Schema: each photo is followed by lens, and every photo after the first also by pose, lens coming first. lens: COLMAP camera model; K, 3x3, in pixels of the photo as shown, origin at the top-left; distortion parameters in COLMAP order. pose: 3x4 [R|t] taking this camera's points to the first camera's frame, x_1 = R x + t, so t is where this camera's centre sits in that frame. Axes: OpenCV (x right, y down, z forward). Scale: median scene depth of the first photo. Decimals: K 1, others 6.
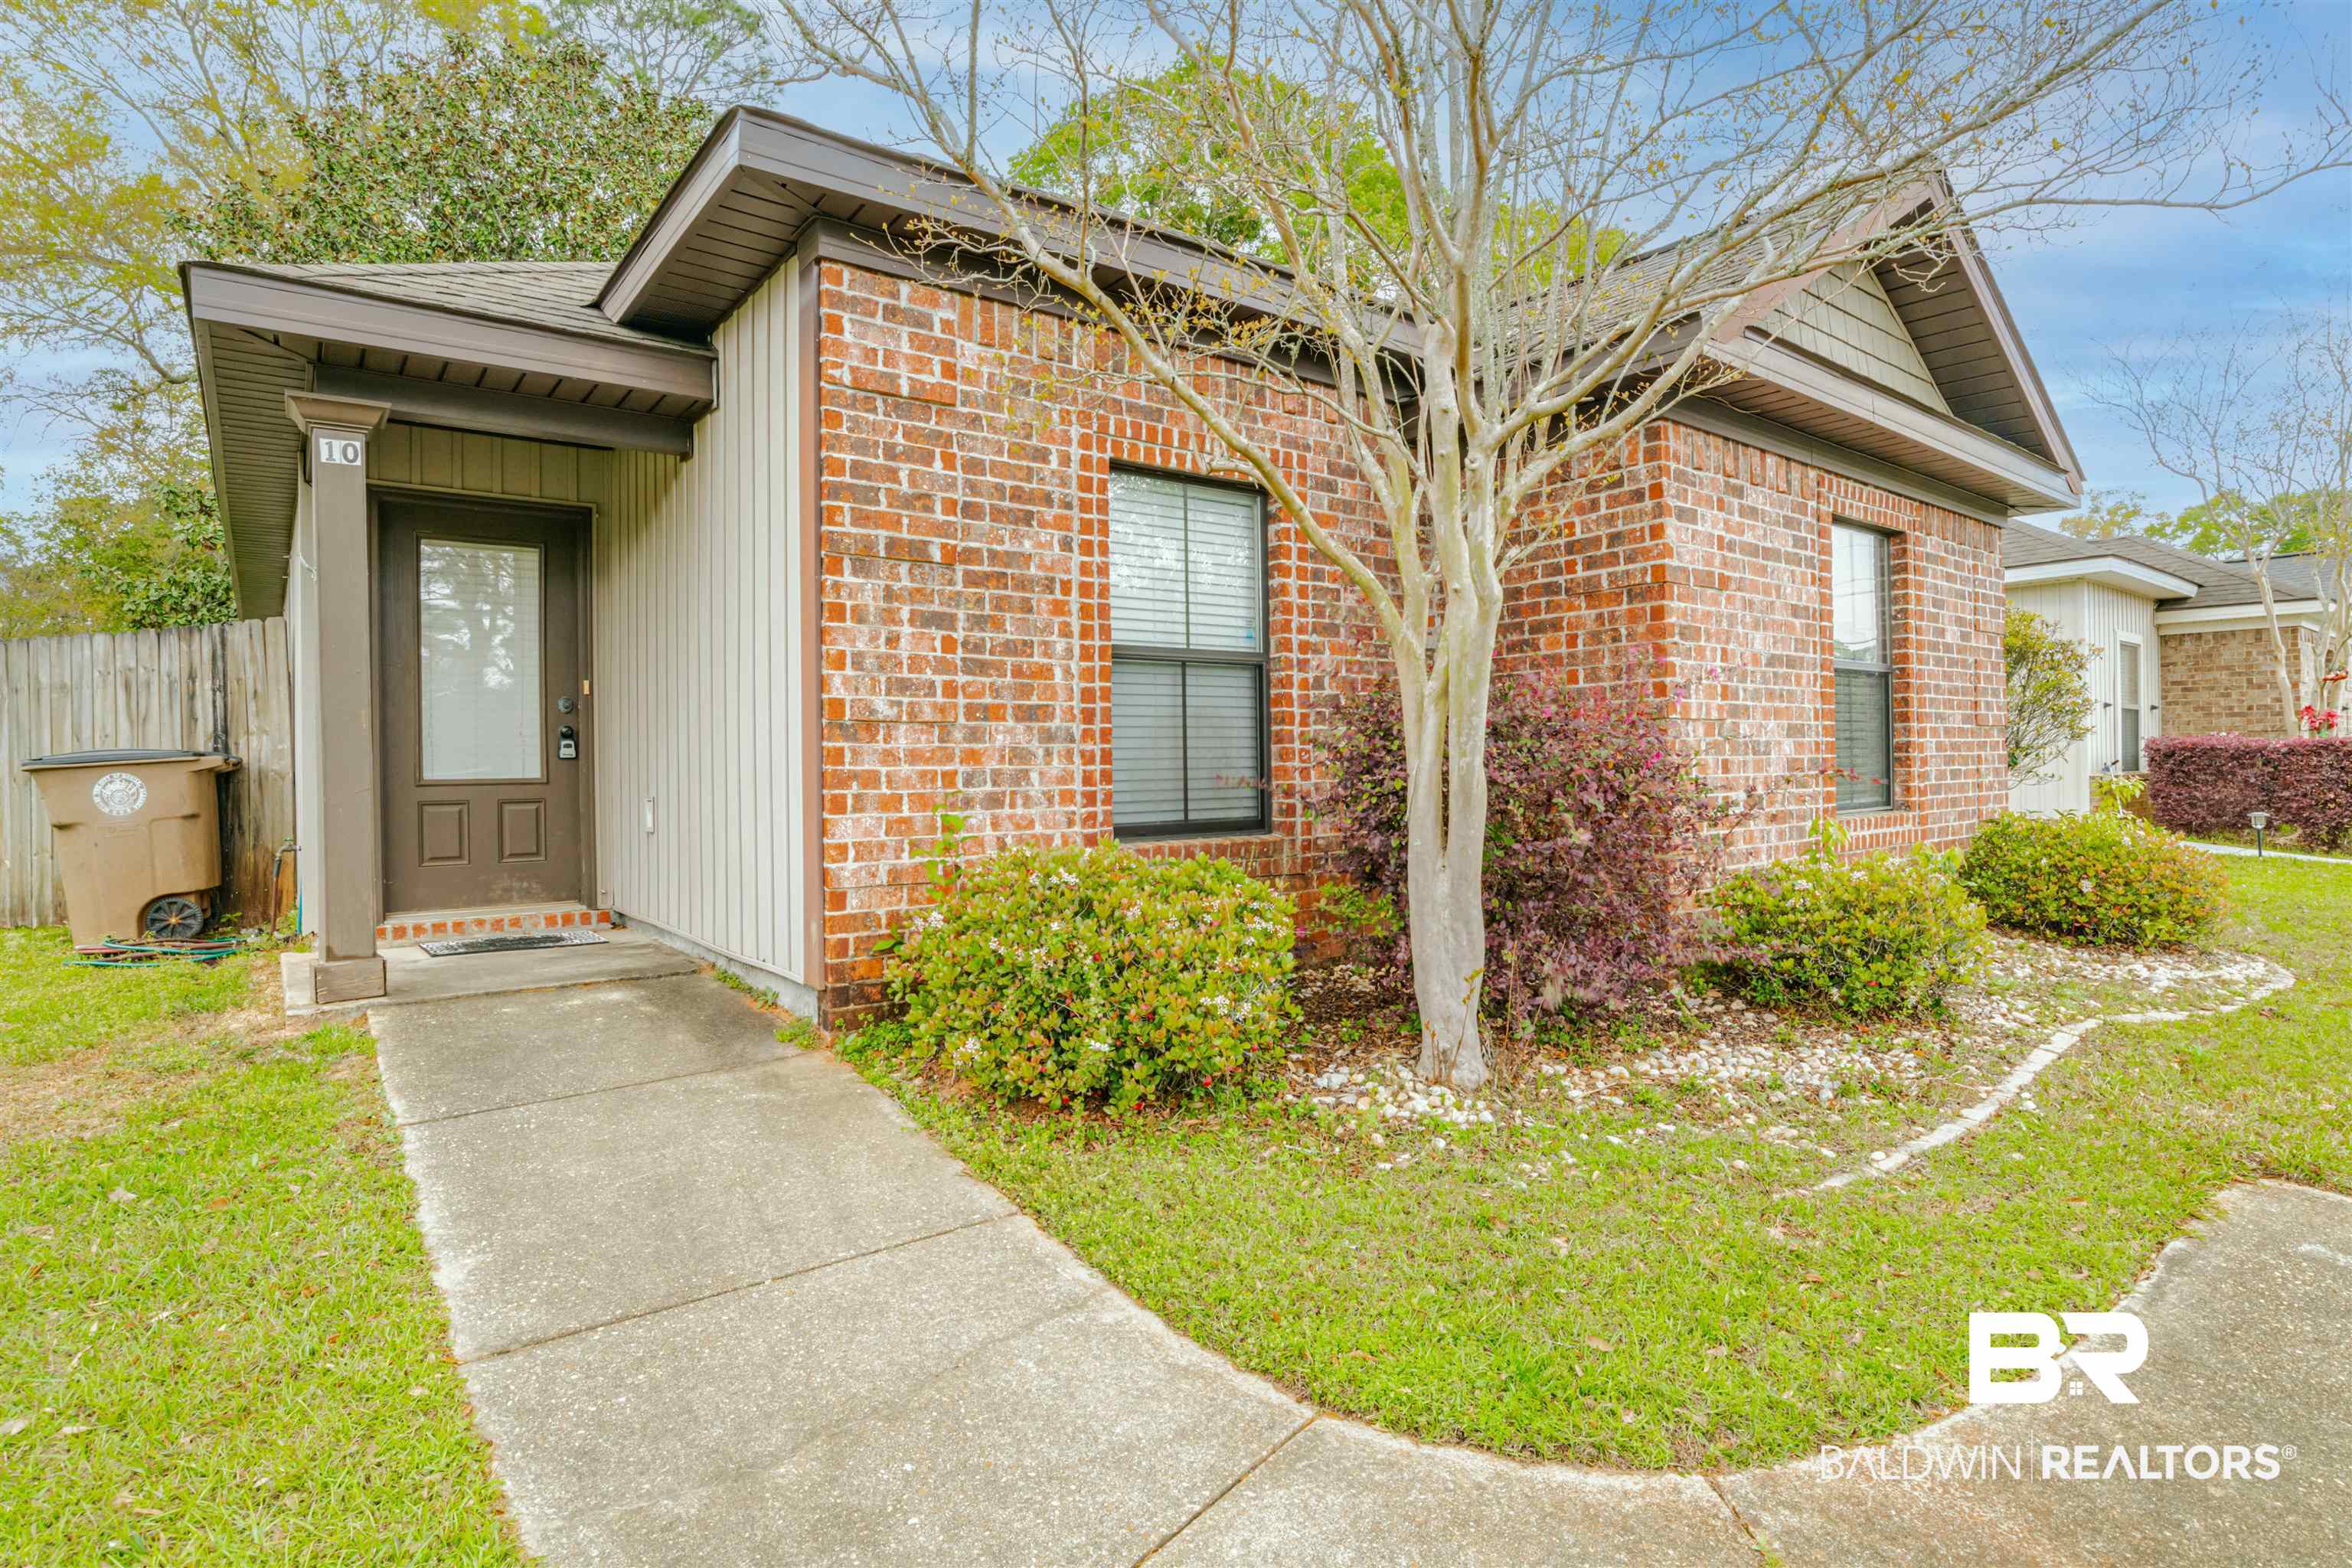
lens RADIAL K [[1192.6, 0, 1181.1], [0, 1192.6, 763.0], [0, 0, 1]] dist [-0.057704, 0.028288]
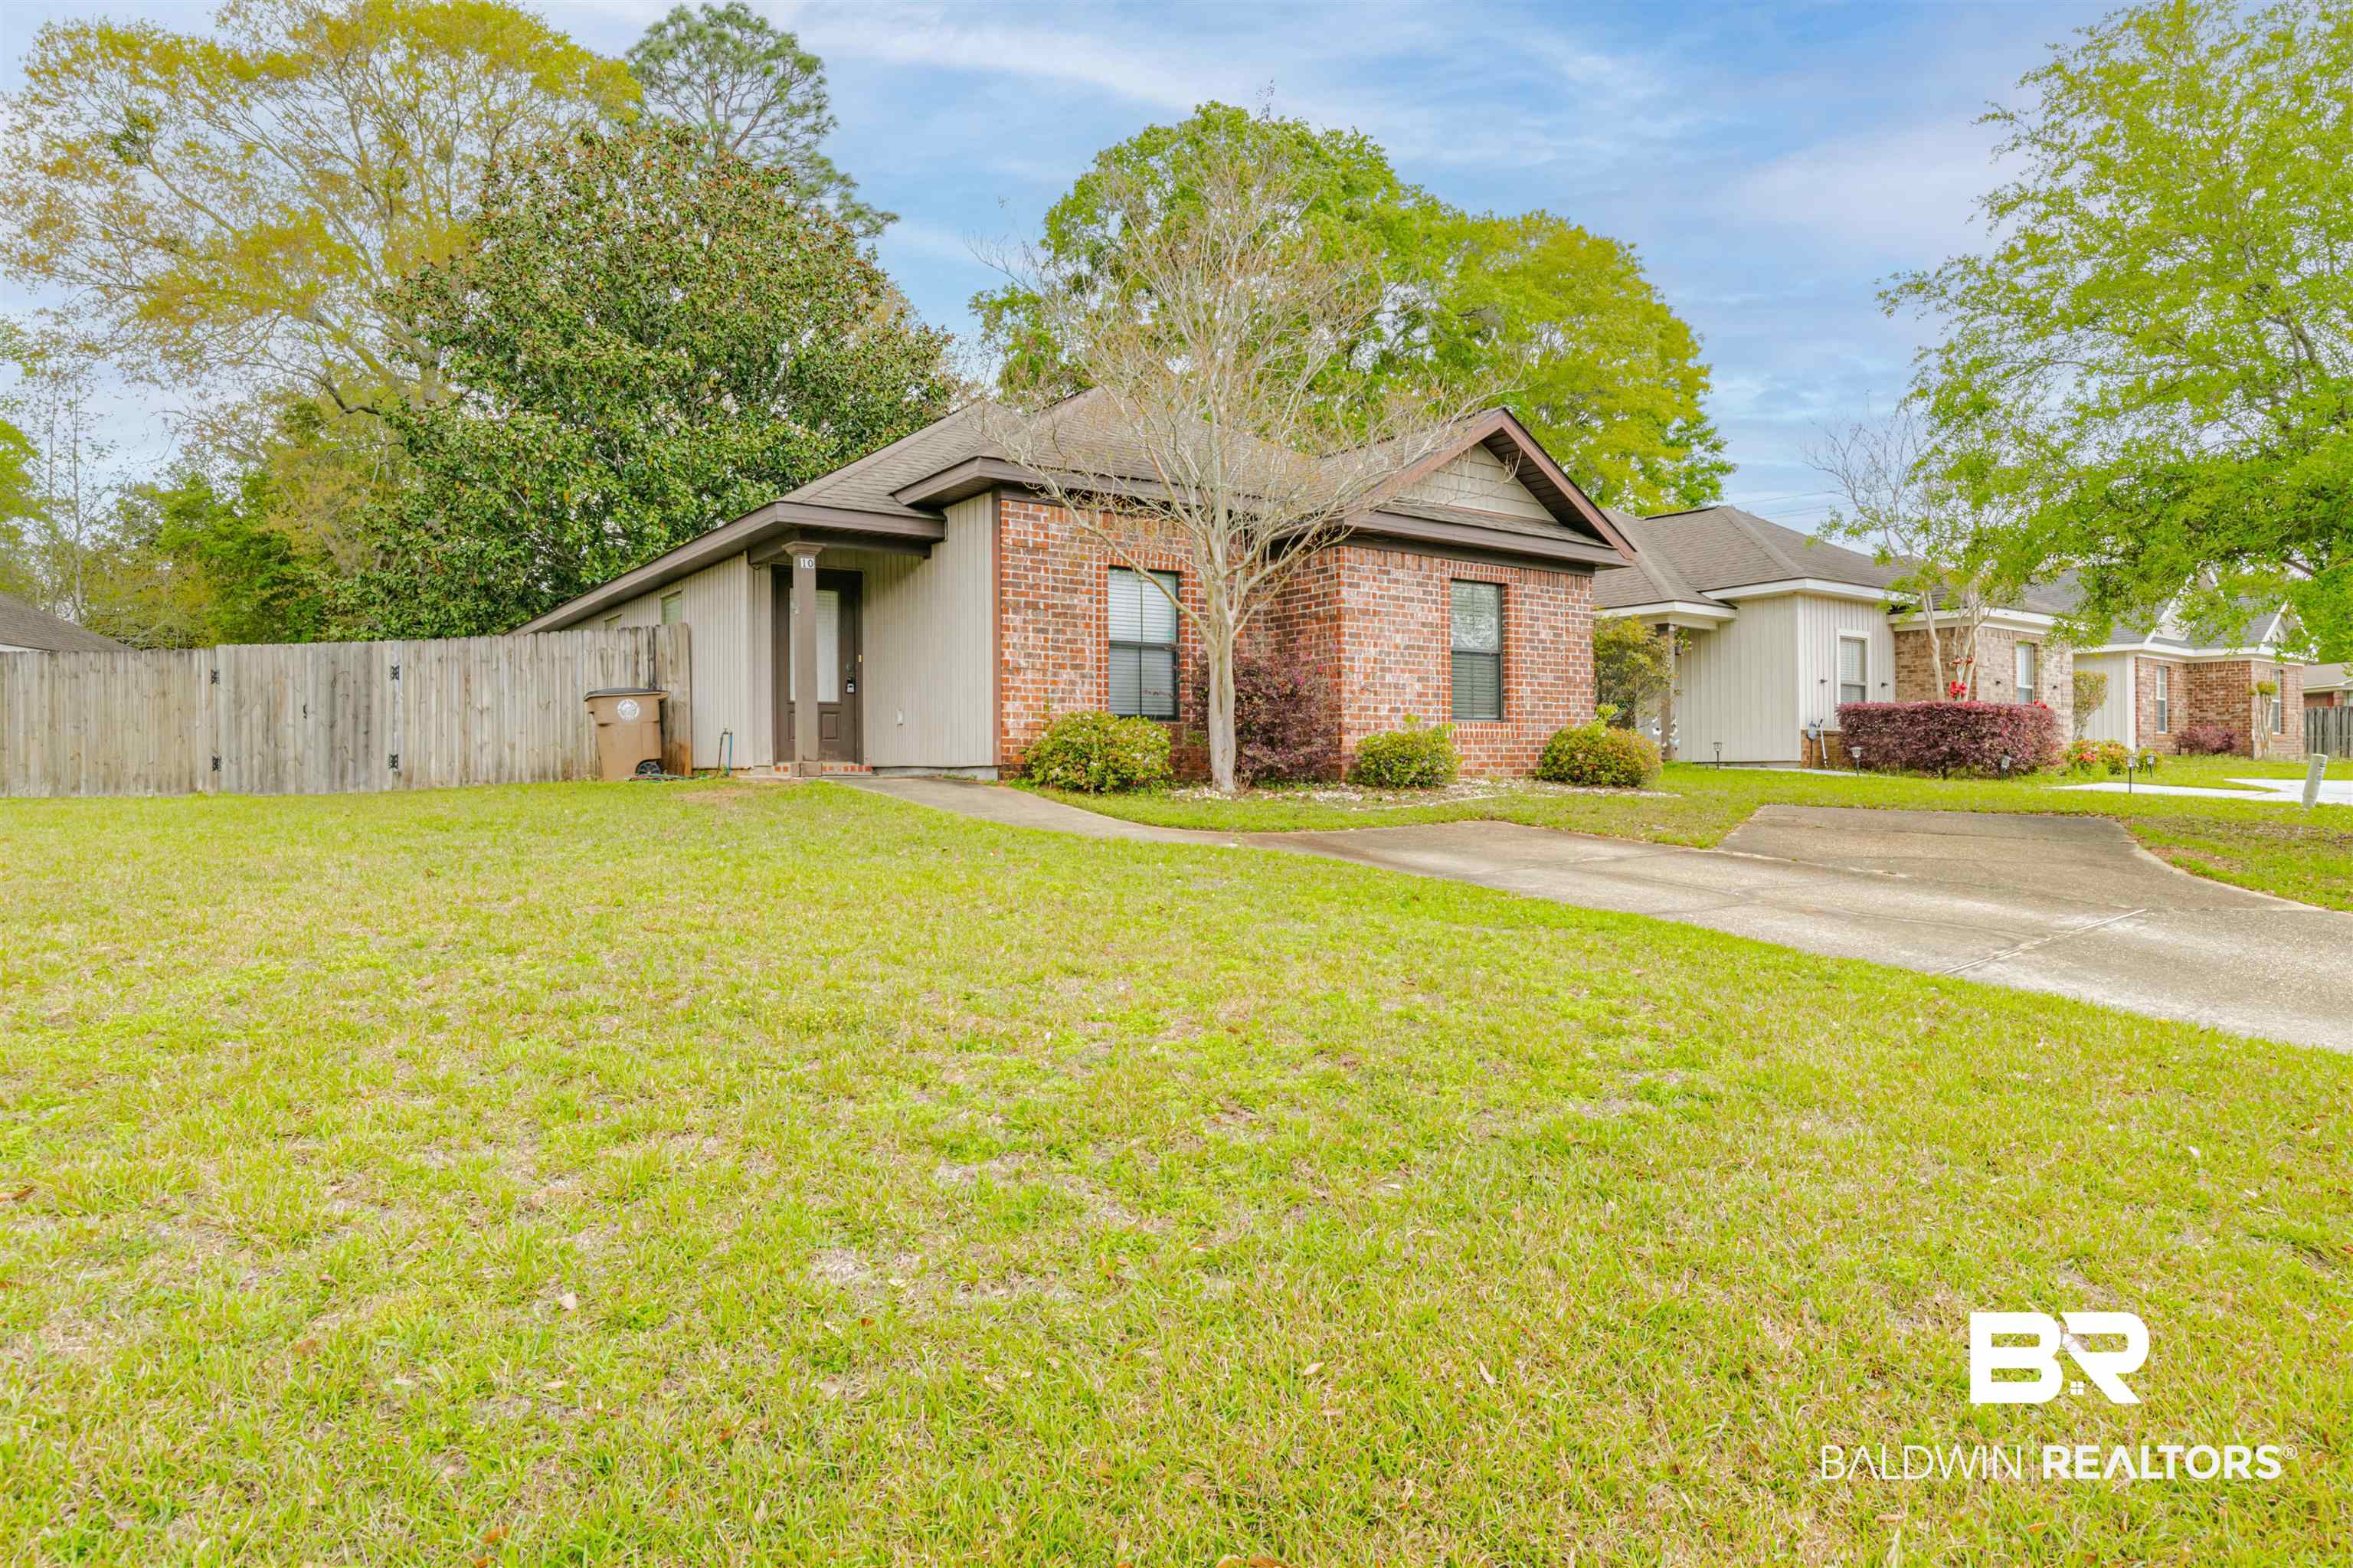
lens RADIAL K [[1330.4, 0, 1178.7], [0, 1330.4, 750.9], [0, 0, 1]] dist [-0.028086, -0.000670]
pose [[0.999424, 0.005981, -0.033410, 0.192245], [-0.006355, 0.999918, -0.011091, 0.171122], [0.033341, 0.011296, 0.999380, -1.868400]]
